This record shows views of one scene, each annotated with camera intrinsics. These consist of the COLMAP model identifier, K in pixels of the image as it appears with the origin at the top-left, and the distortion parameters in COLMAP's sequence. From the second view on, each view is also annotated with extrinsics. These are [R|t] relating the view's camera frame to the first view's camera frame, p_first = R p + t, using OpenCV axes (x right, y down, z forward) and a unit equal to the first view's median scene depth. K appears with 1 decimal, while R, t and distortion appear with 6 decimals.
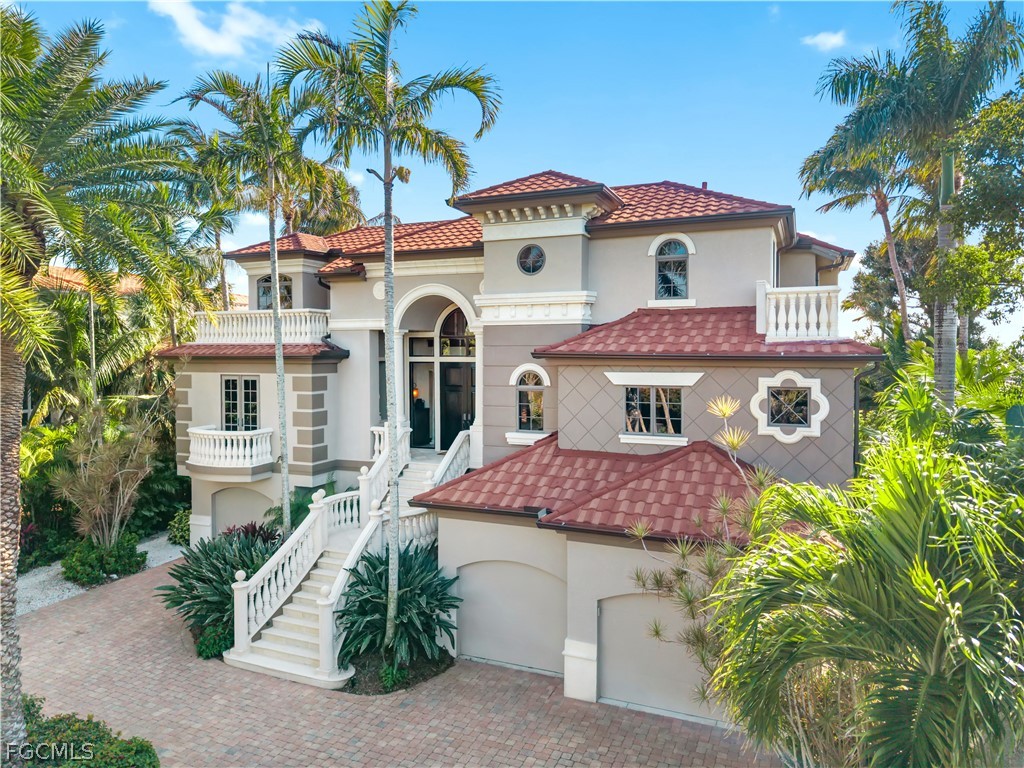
lens RADIAL K [[716.3, 0, 512.0], [0, 716.3, 384.0], [0, 0, 1]] dist [0.007567, 0.000056]
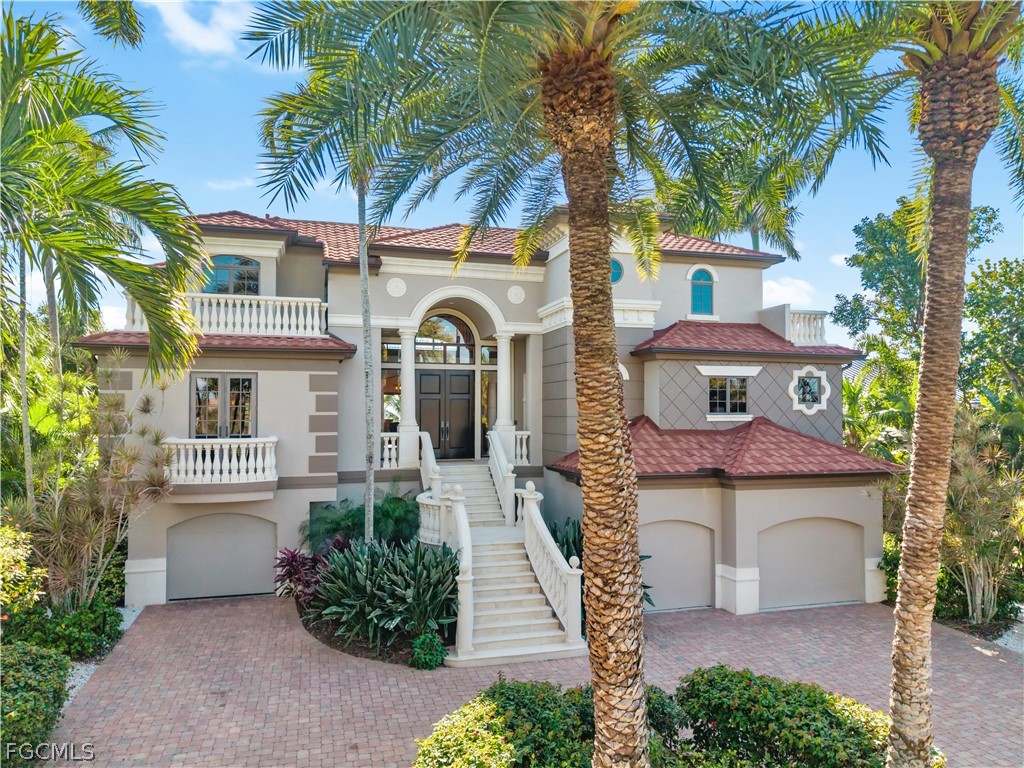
lens RADIAL K [[754.5, 0, 512.0], [0, 754.5, 384.0], [0, 0, 1]] dist [-0.000529, -0.000389]
pose [[0.755799, 0.021111, 0.654463, -1.004012], [0.026629, 0.997662, -0.062933, 0.091999], [-0.654262, 0.064992, 0.753470, 0.209073]]
